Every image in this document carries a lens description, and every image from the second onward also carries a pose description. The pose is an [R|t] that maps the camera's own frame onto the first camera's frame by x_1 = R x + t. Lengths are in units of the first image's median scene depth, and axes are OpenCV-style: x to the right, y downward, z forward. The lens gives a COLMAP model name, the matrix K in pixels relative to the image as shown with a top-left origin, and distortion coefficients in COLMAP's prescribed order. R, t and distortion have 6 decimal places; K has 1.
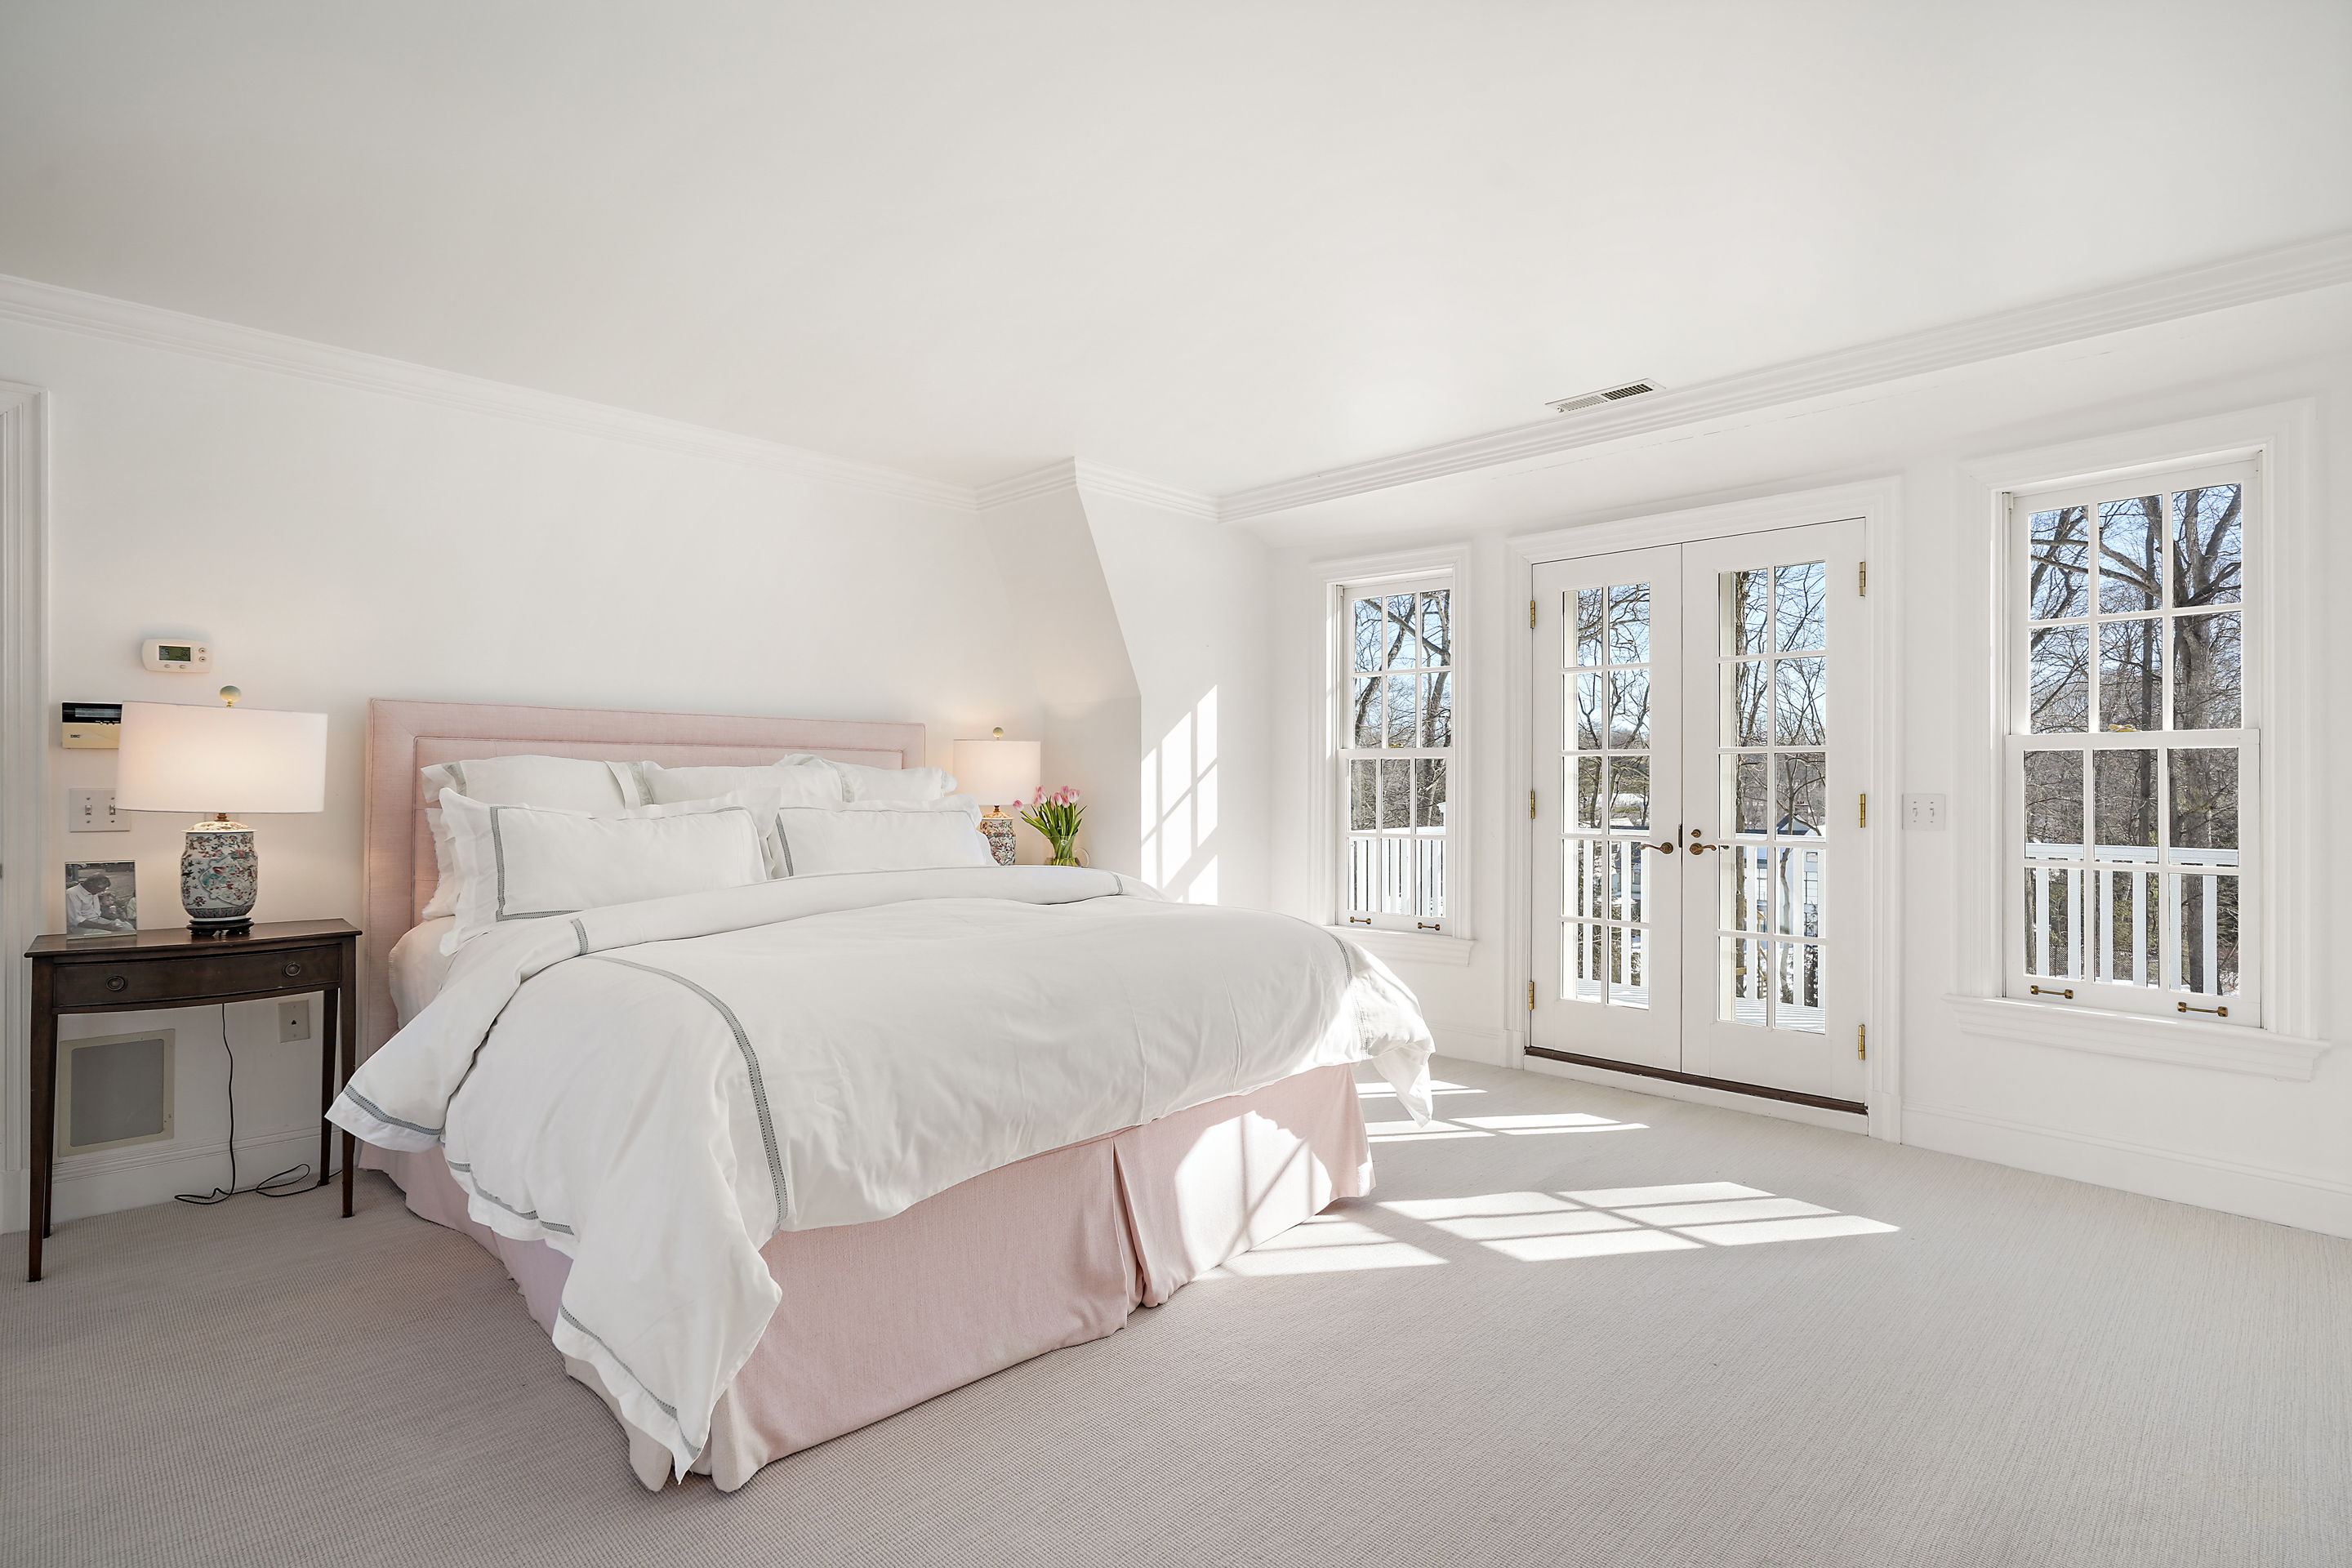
lens RADIAL K [[1179.1, 0, 1173.7], [0, 1179.1, 780.5], [0, 0, 1]] dist [0.003586, 0.000398]
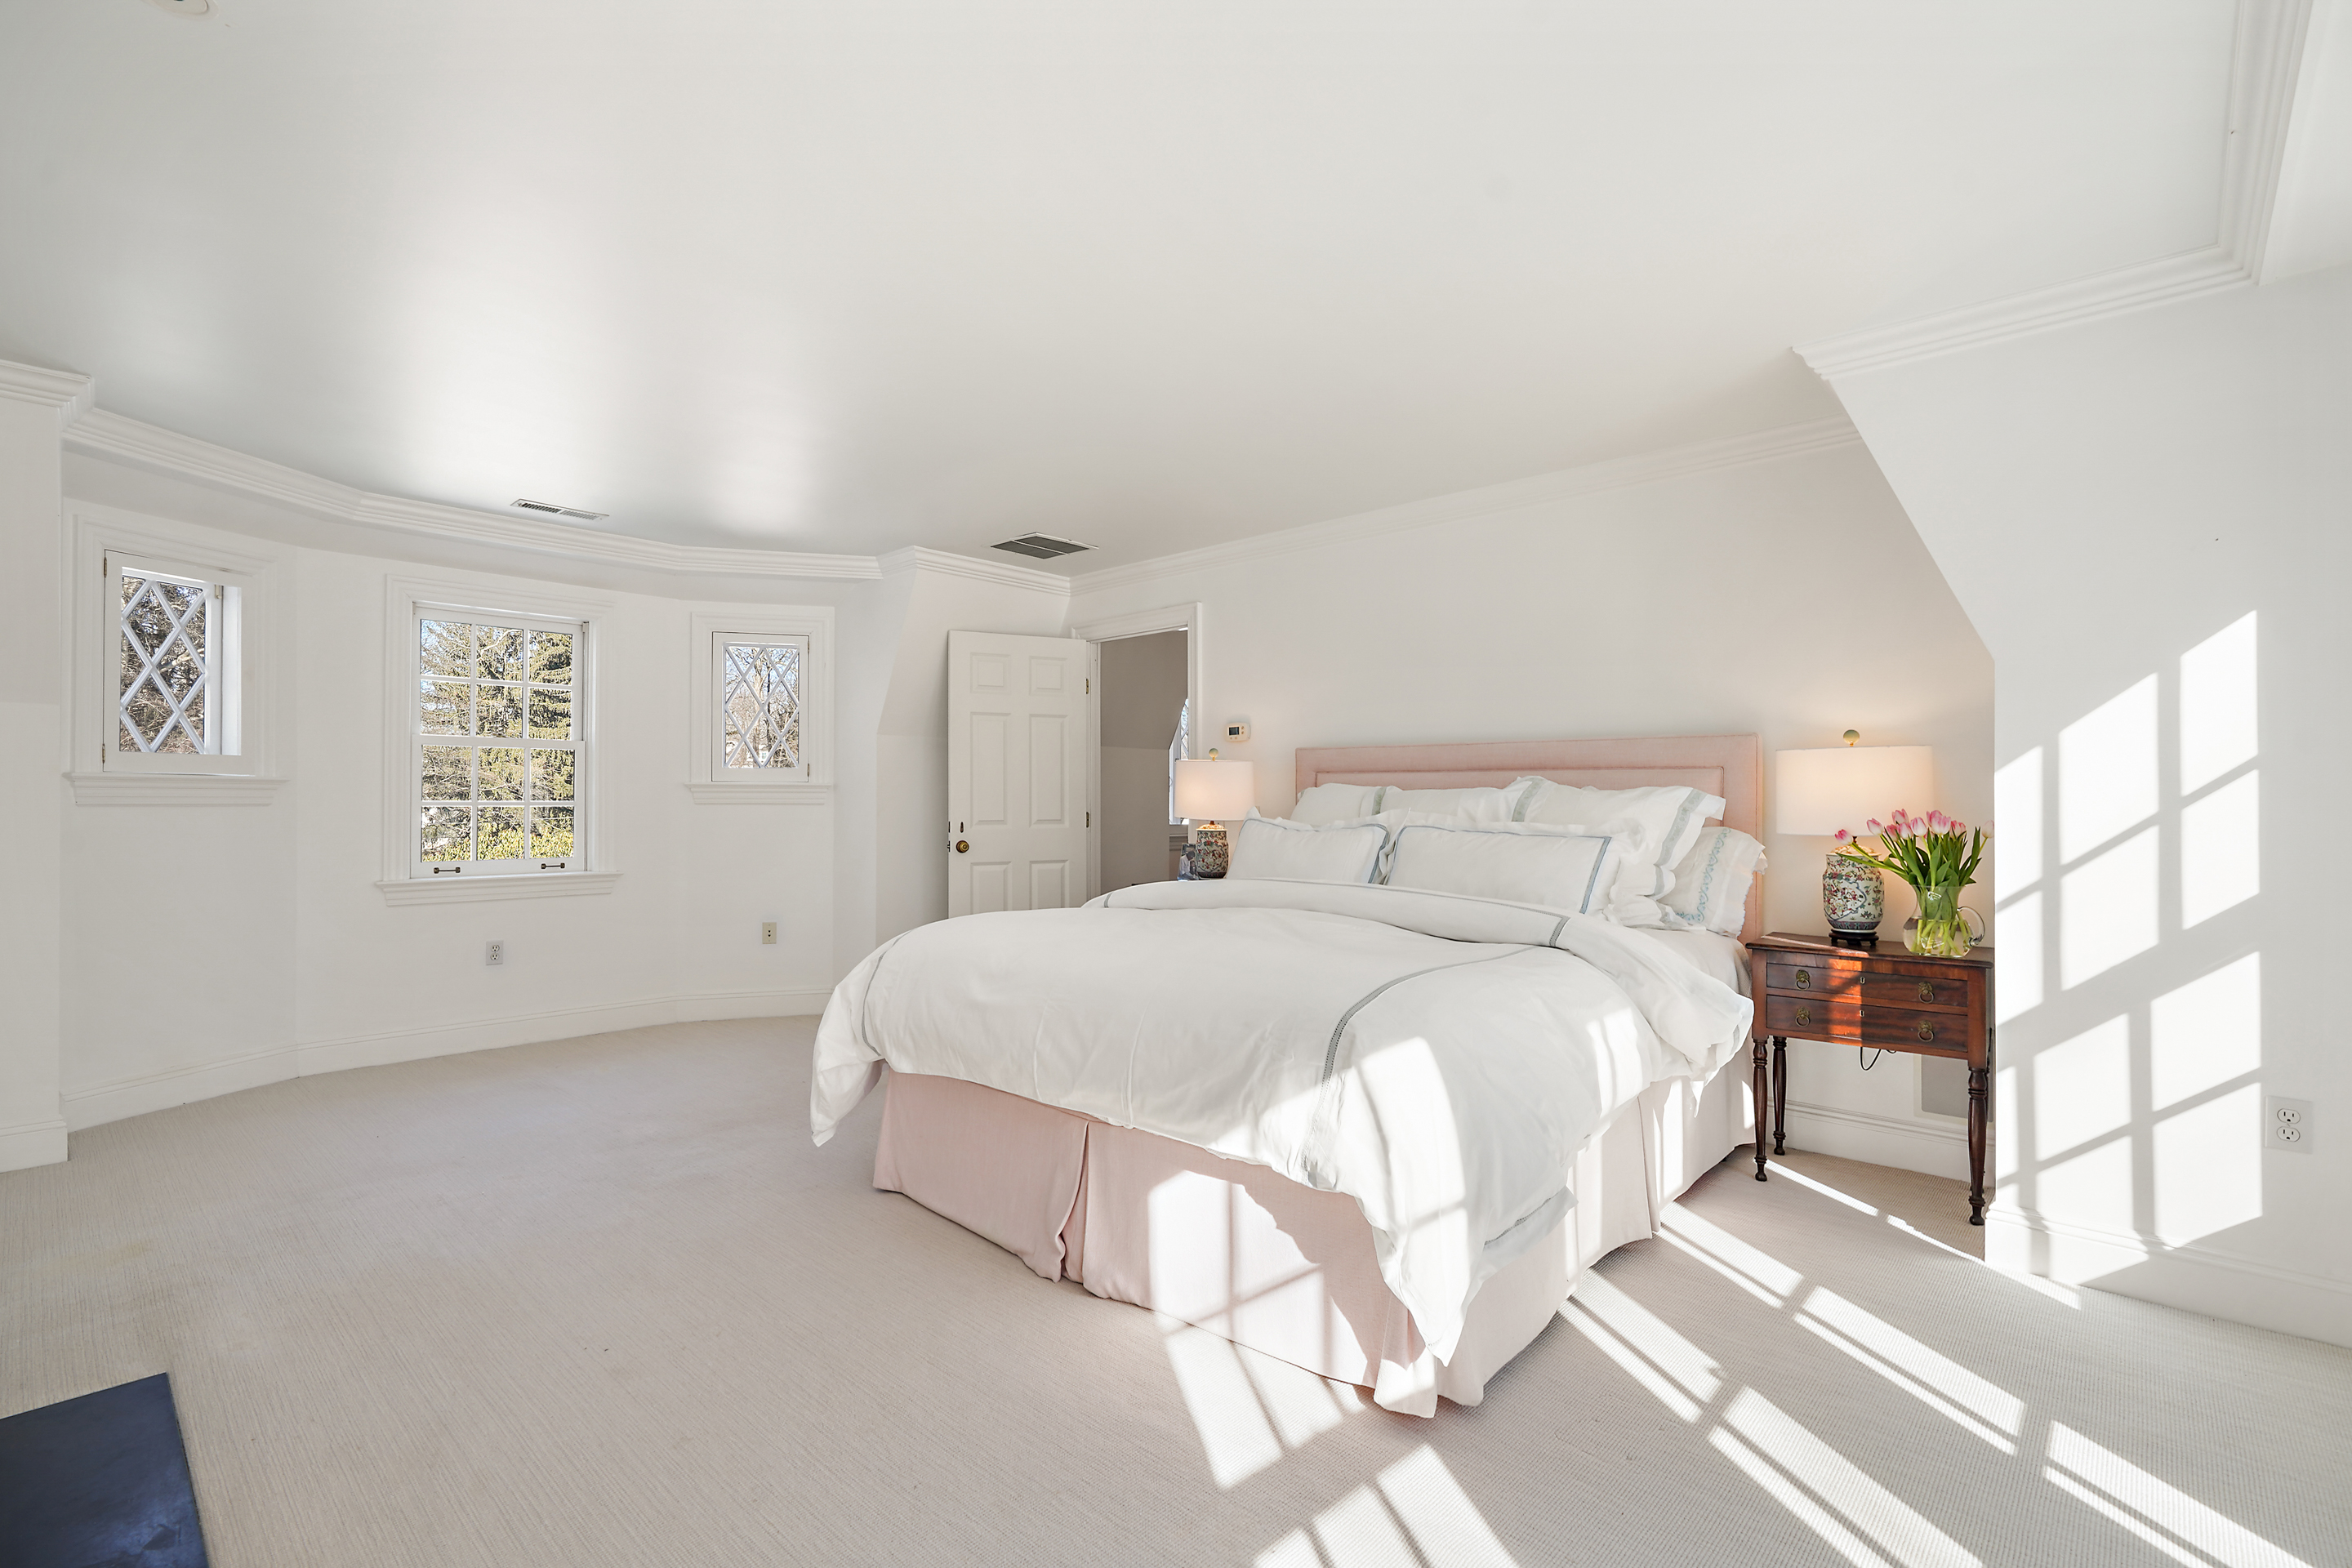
lens RADIAL K [[1093.4, 0, 1175.5], [0, 1093.4, 788.4], [0, 0, 1]] dist [-0.017131, -0.000896]
pose [[0.001853, -0.014128, -0.999898, 0.637790], [-0.001912, 0.999898, -0.014131, 0.002152], [0.999996, 0.001938, 0.001826, 0.701048]]
